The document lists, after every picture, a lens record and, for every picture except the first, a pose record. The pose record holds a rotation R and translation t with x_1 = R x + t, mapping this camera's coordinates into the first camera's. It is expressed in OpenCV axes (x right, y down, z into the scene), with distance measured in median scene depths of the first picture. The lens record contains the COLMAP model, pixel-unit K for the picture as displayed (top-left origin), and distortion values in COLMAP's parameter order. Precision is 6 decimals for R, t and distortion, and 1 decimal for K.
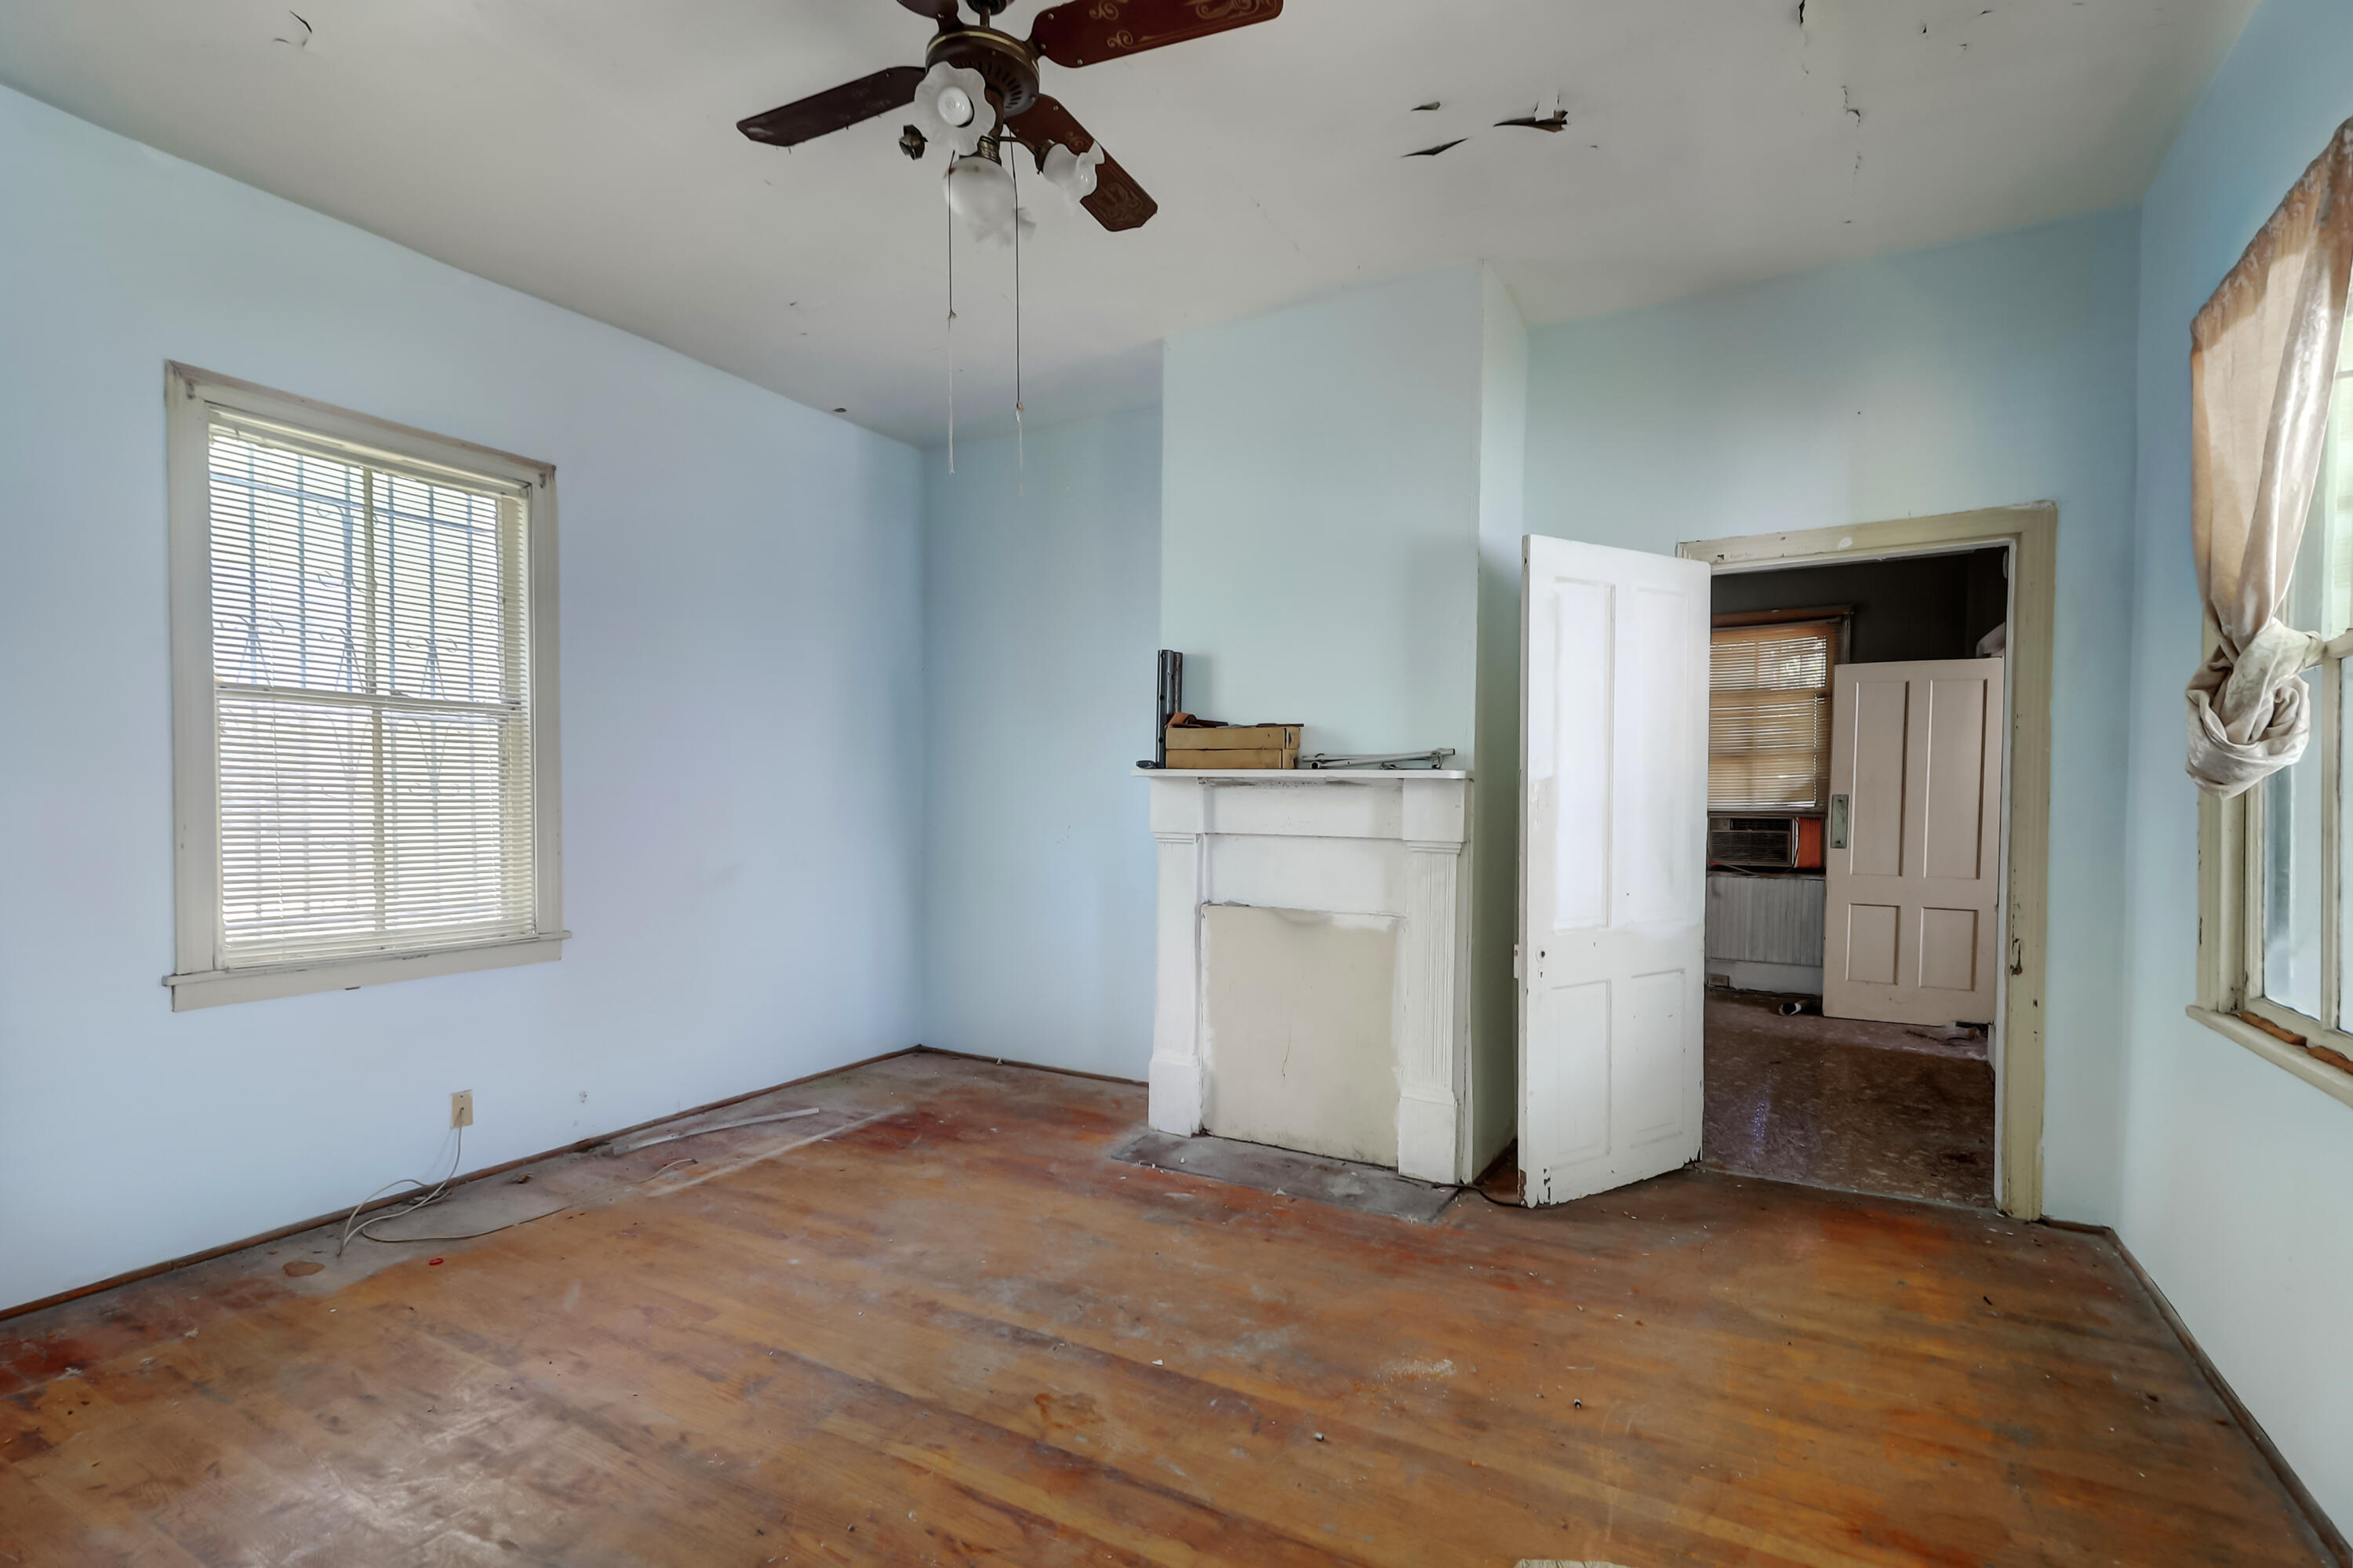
lens RADIAL K [[1097.8, 0, 1181.3], [0, 1097.8, 821.8], [0, 0, 1]] dist [0.008363, 0.000504]
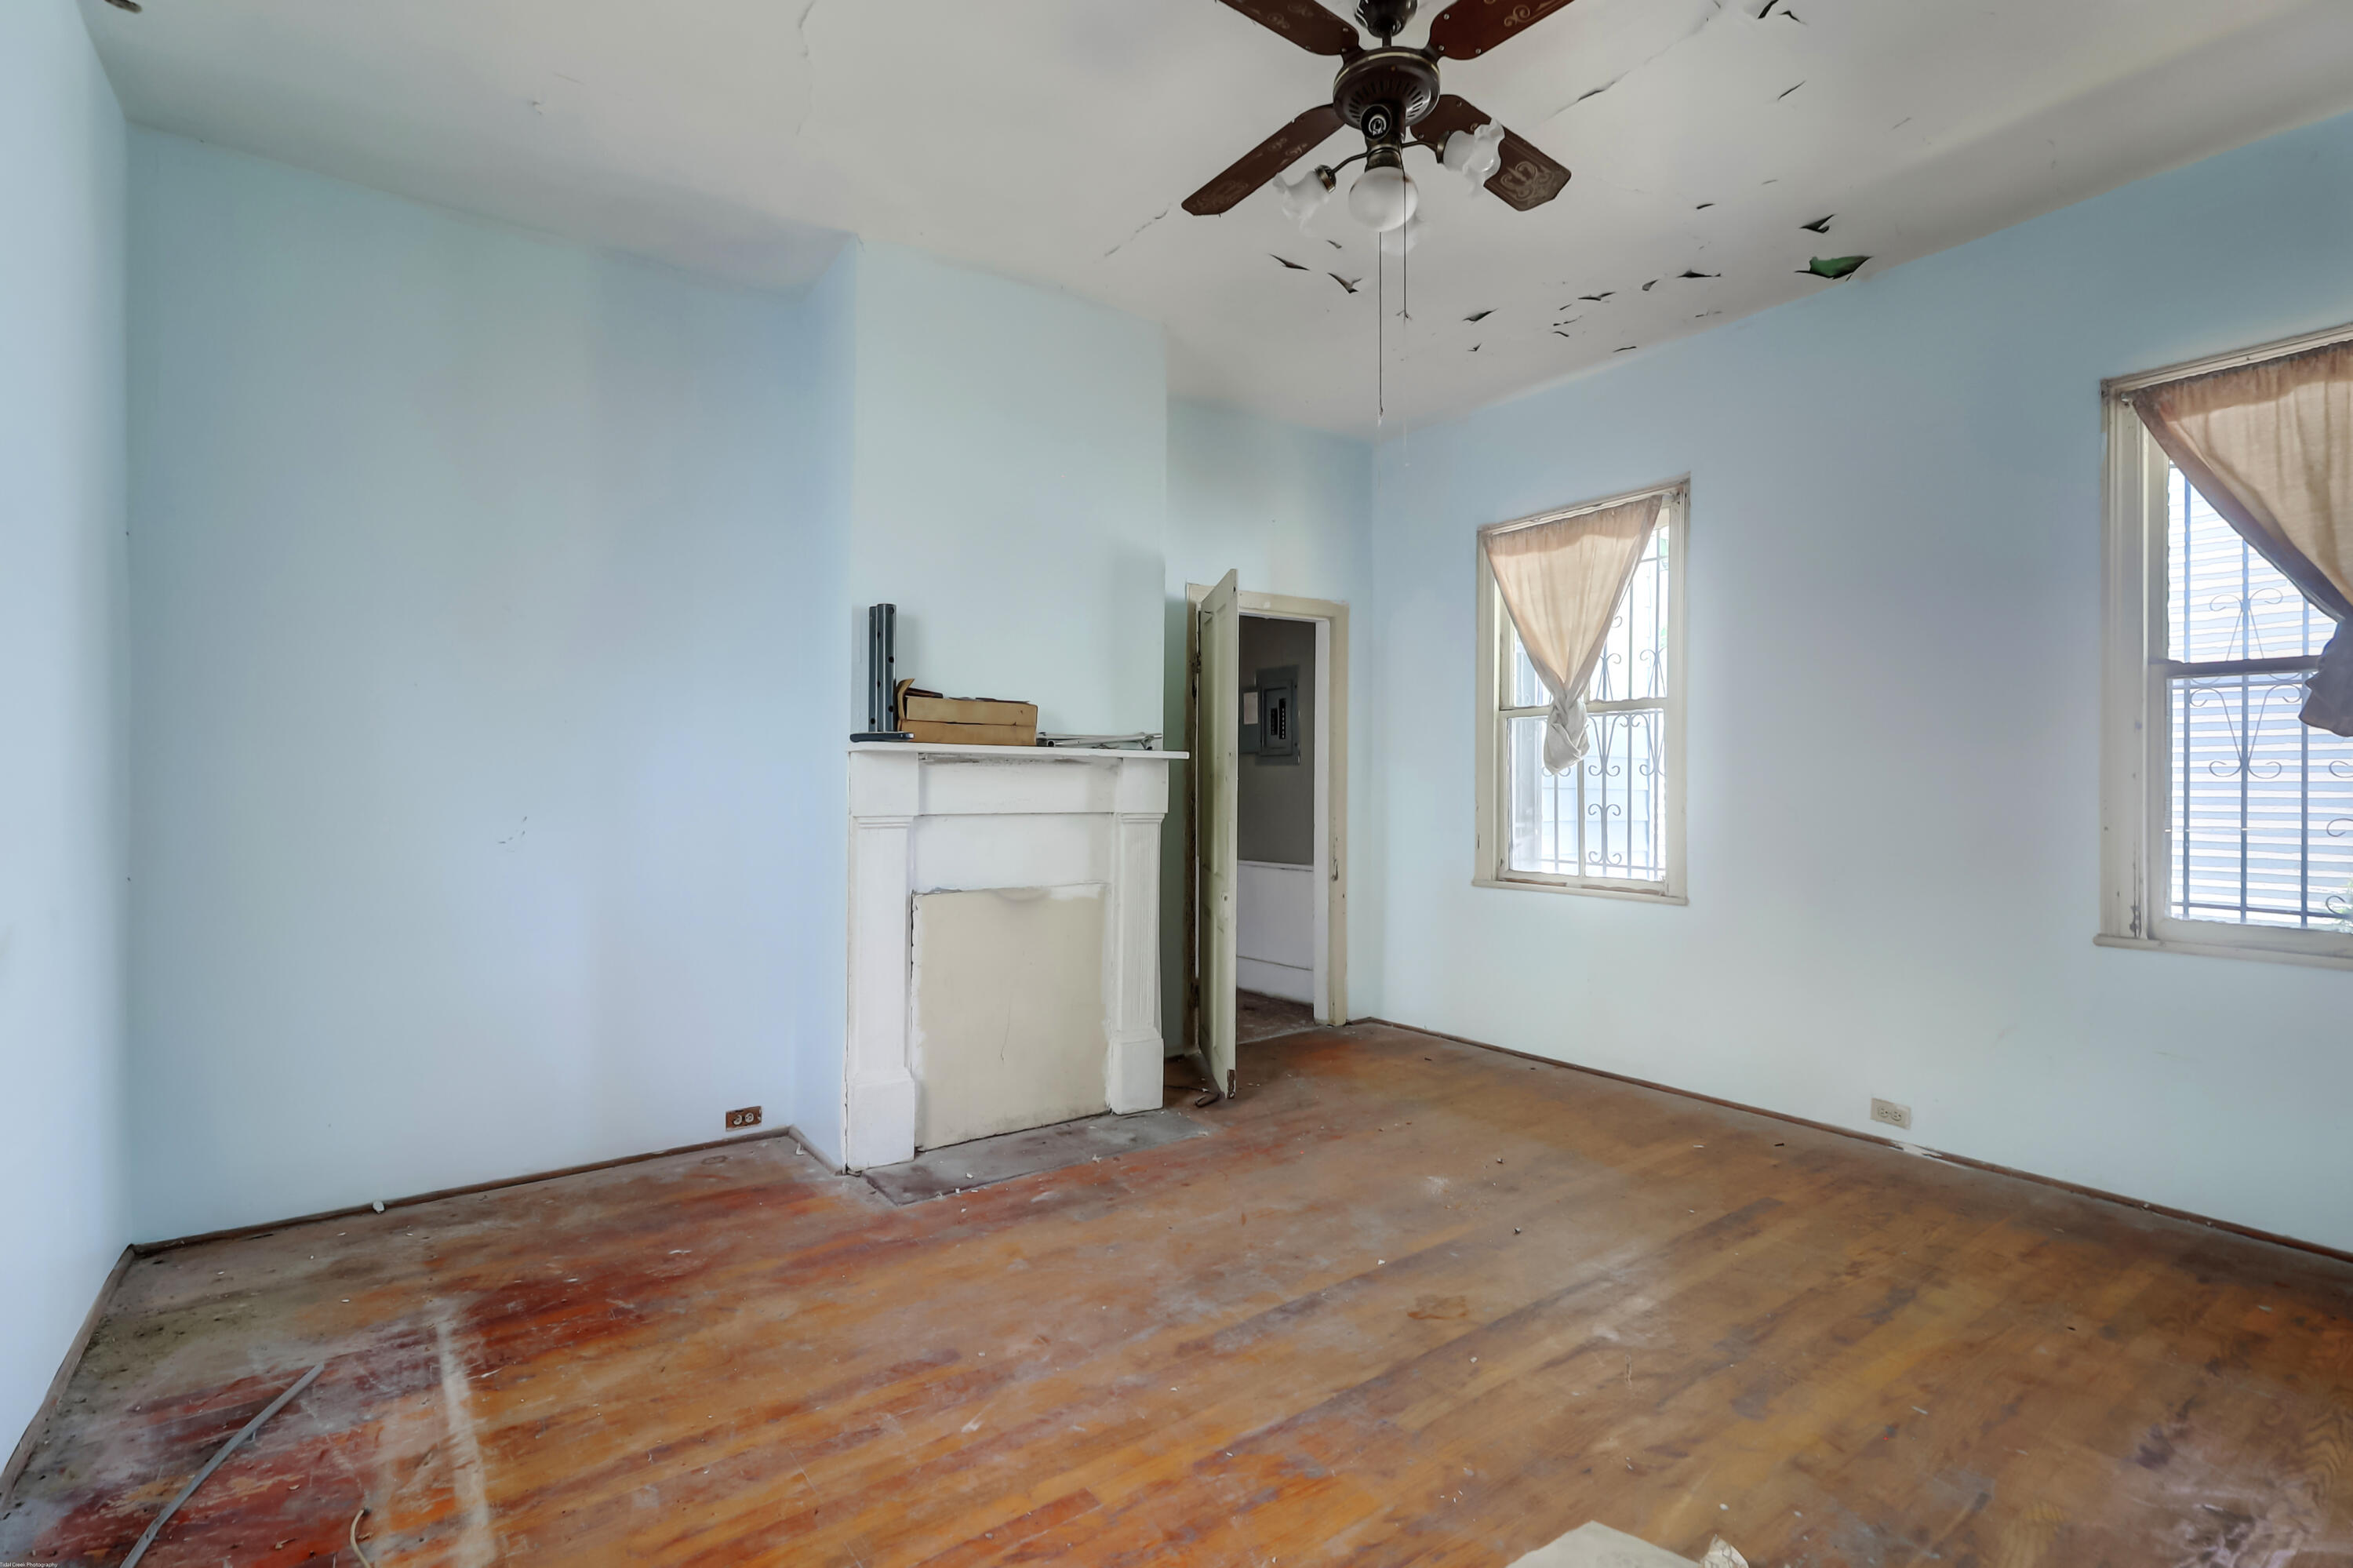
lens RADIAL K [[1097.8, 0, 1196.1], [0, 1097.8, 786.7], [0, 0, 1]] dist [0.008363, 0.000504]
pose [[0.403488, -0.010576, 0.914924, -0.801174], [0.022720, 0.999741, 0.001537, -0.010348], [-0.914703, 0.020167, 0.403624, 0.486753]]
